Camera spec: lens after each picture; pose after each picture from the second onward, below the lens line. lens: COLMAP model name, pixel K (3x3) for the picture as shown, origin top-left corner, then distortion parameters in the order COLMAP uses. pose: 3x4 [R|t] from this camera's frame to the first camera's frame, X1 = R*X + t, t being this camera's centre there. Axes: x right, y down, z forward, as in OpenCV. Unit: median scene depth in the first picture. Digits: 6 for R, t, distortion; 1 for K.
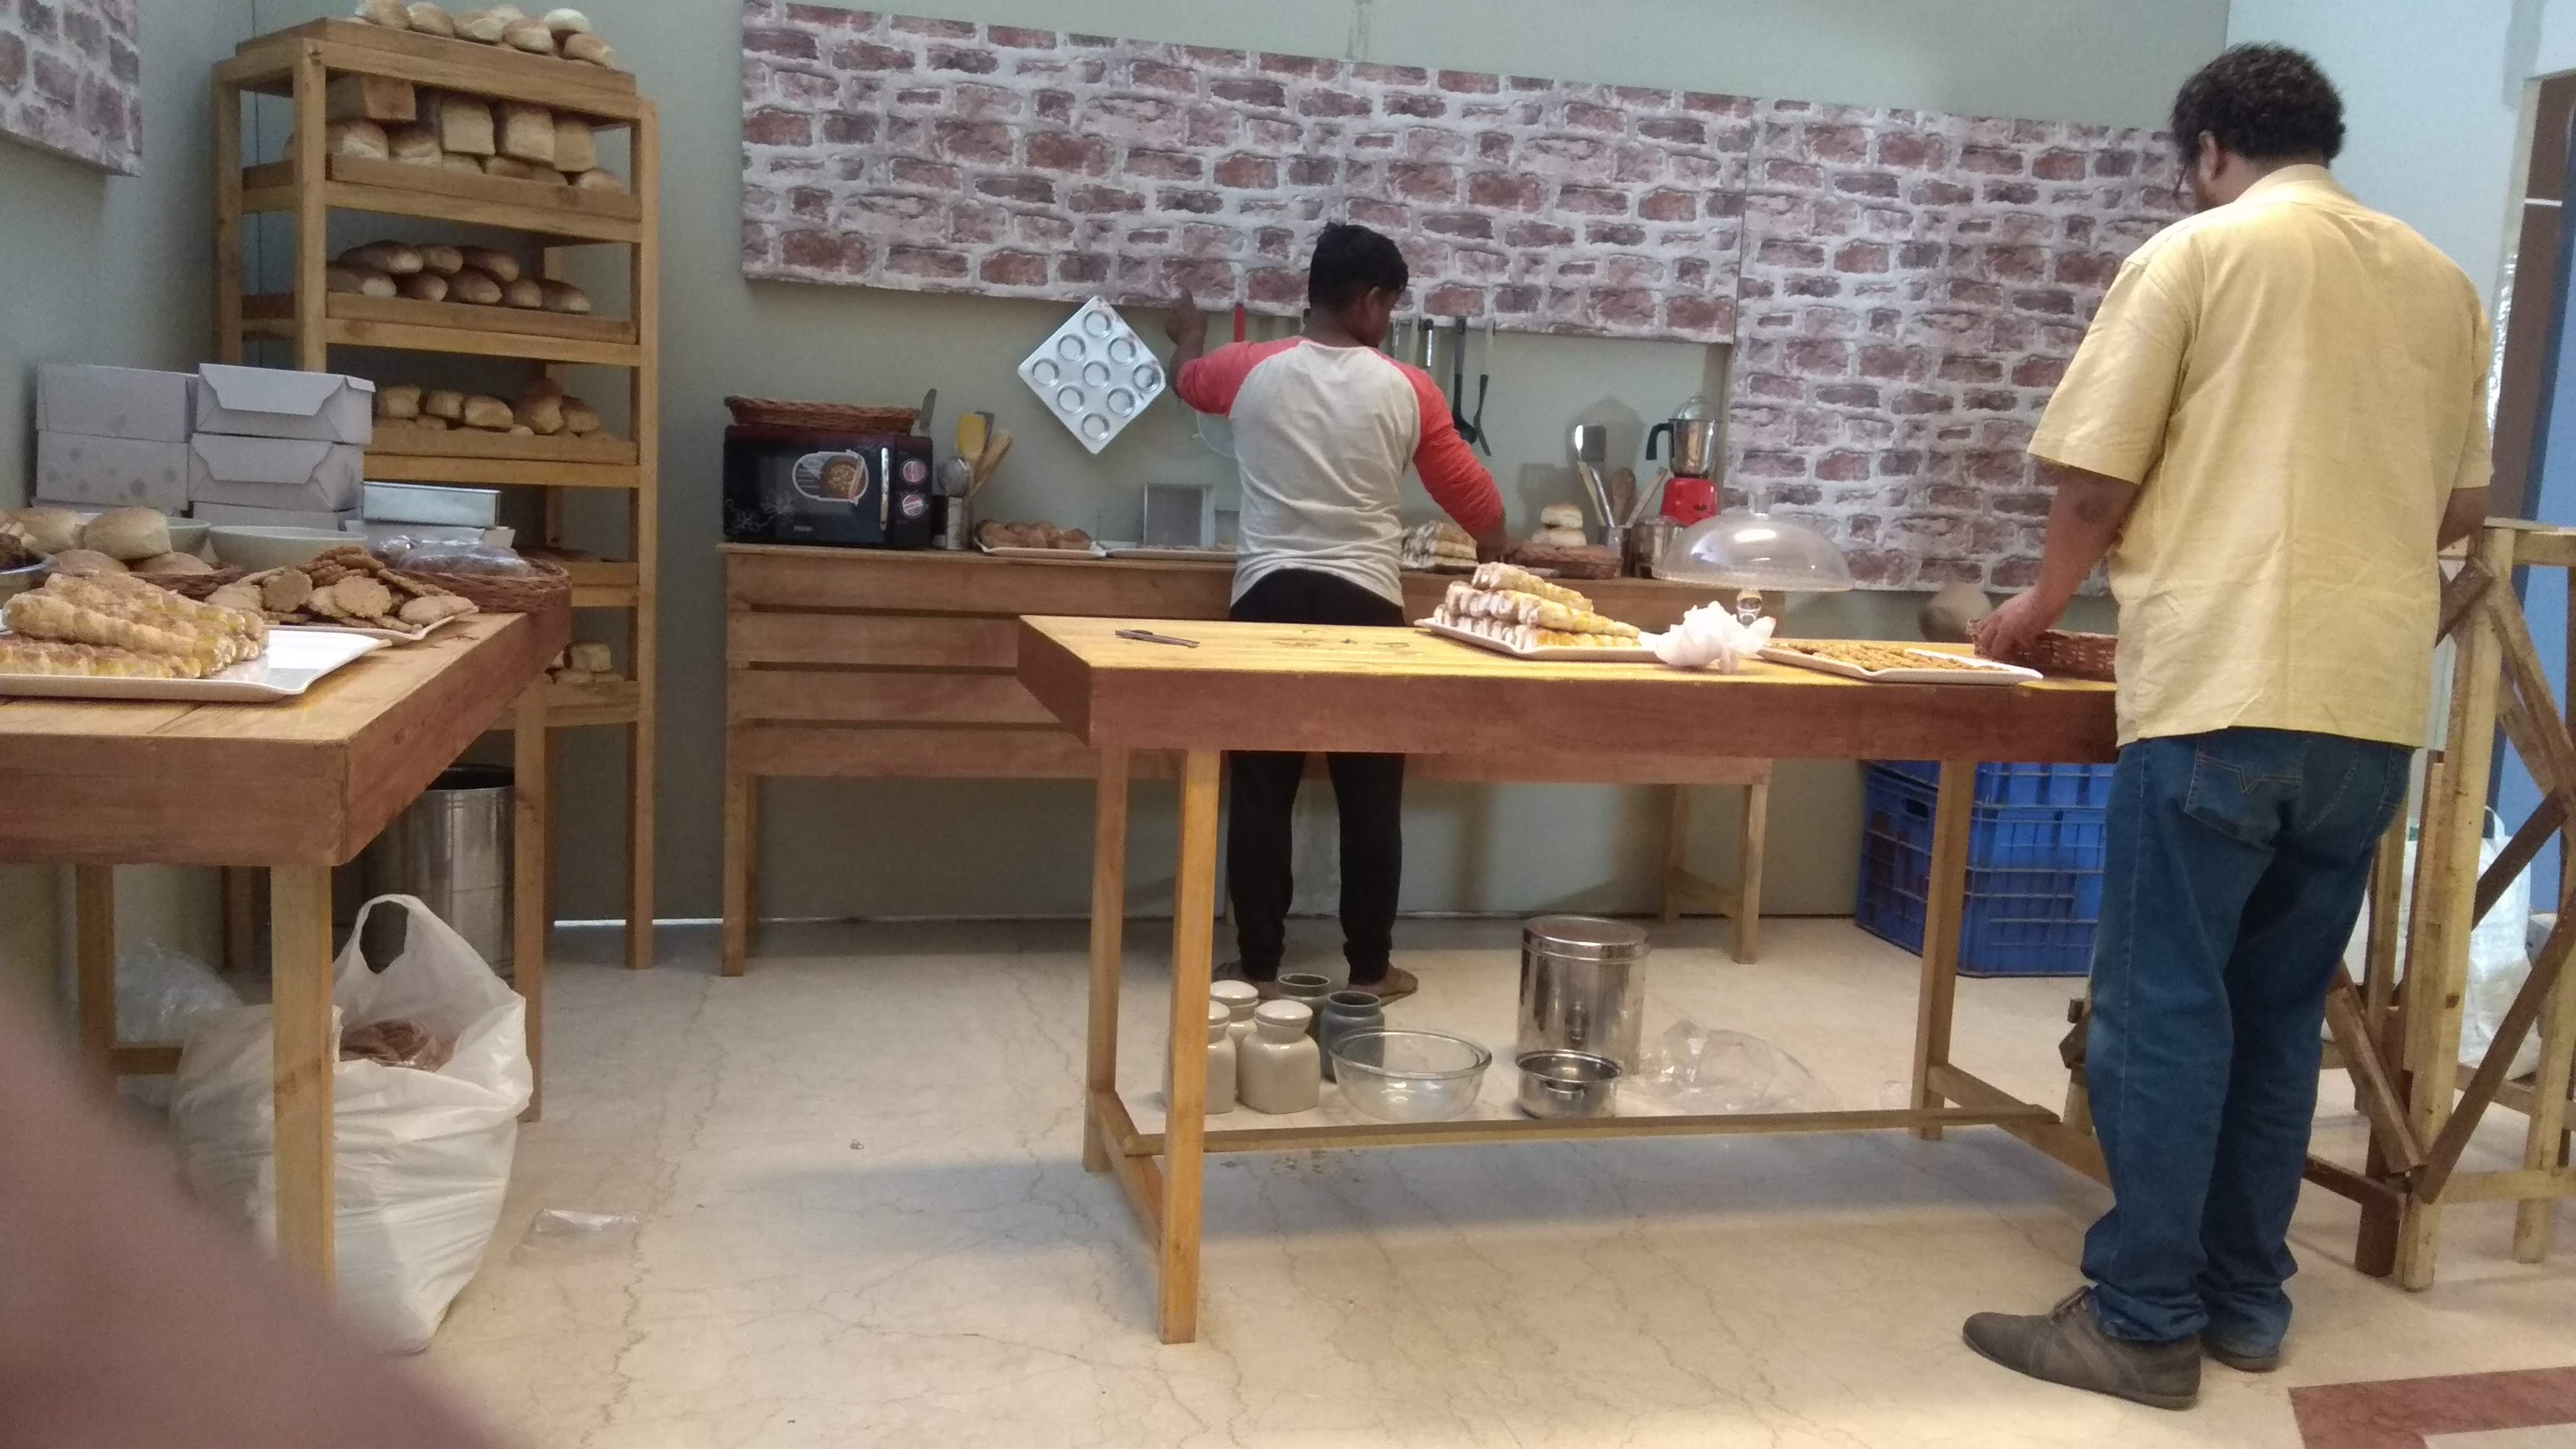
lens RADIAL K [[1971.2, 0, 1288.0], [0, 1971.2, 724.5], [0, 0, 1]] dist [0.123252, -0.201097]
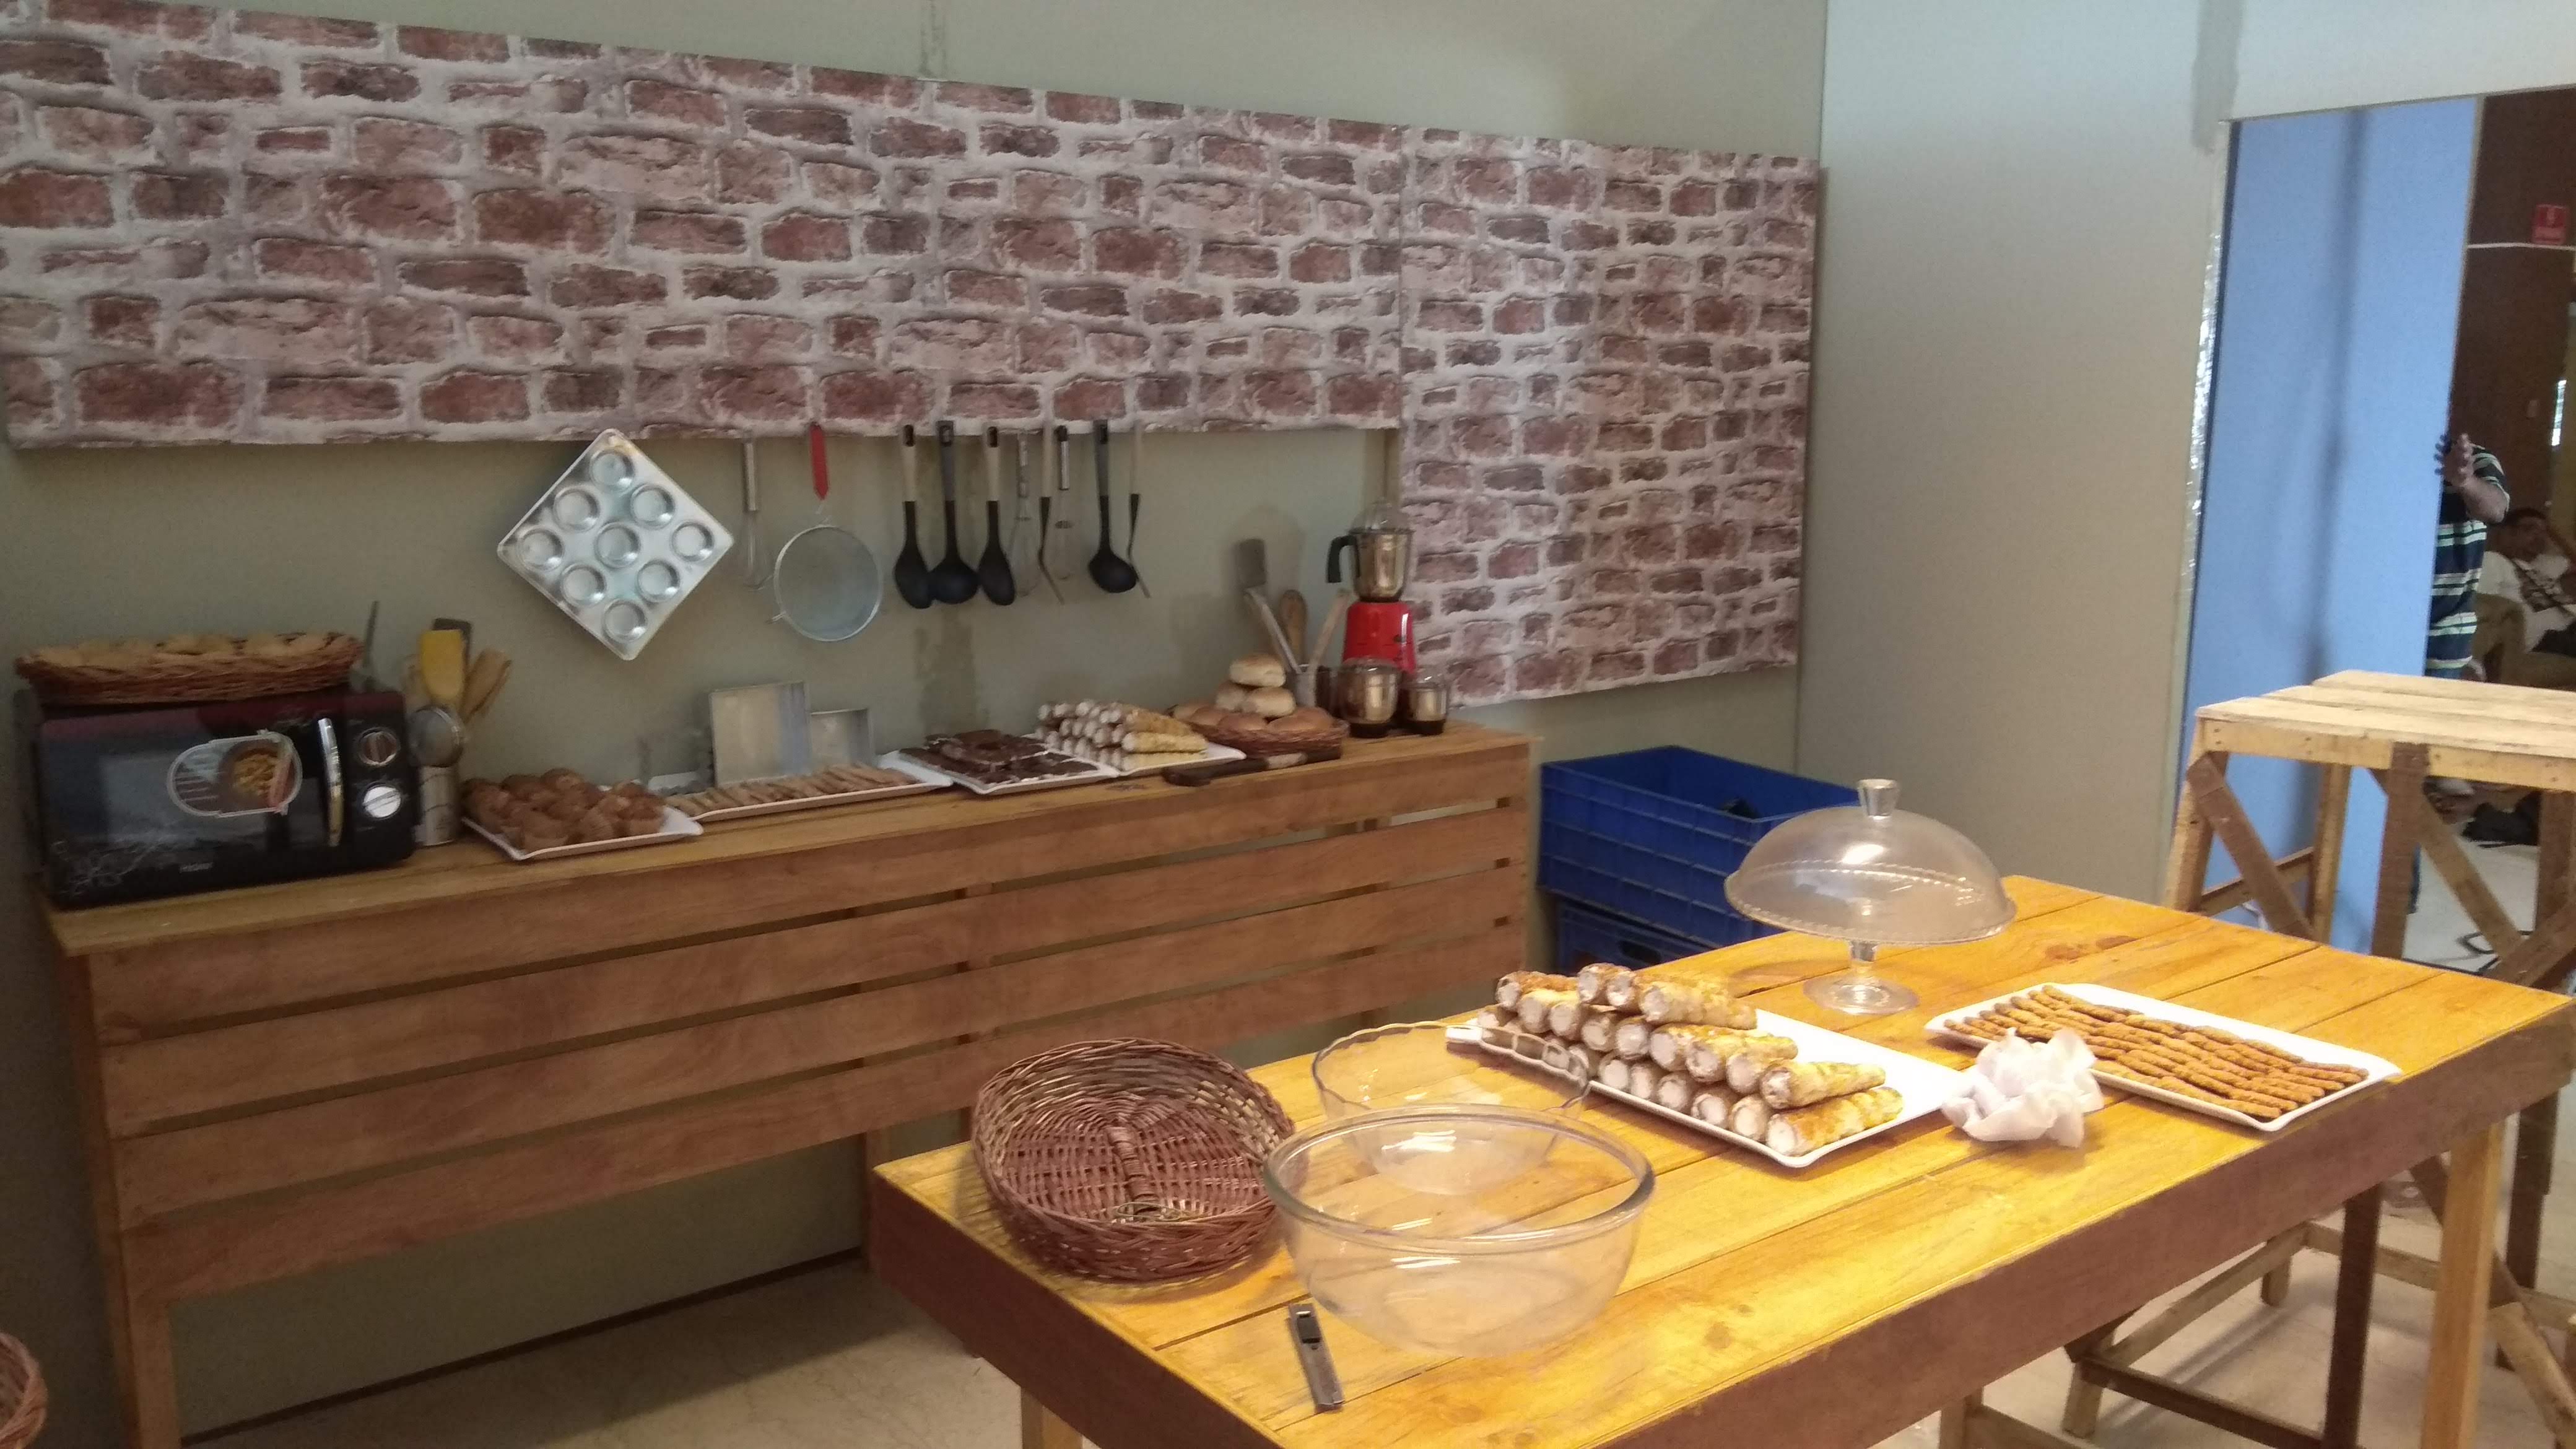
lens RADIAL K [[1971.2, 0, 1288.0], [0, 1971.2, 724.5], [0, 0, 1]] dist [0.123252, -0.201097]
pose [[0.914322, -0.115231, 0.388249, -0.157754], [0.091332, 0.992640, 0.079525, -0.147129], [-0.394555, -0.037252, 0.918117, 0.279252]]
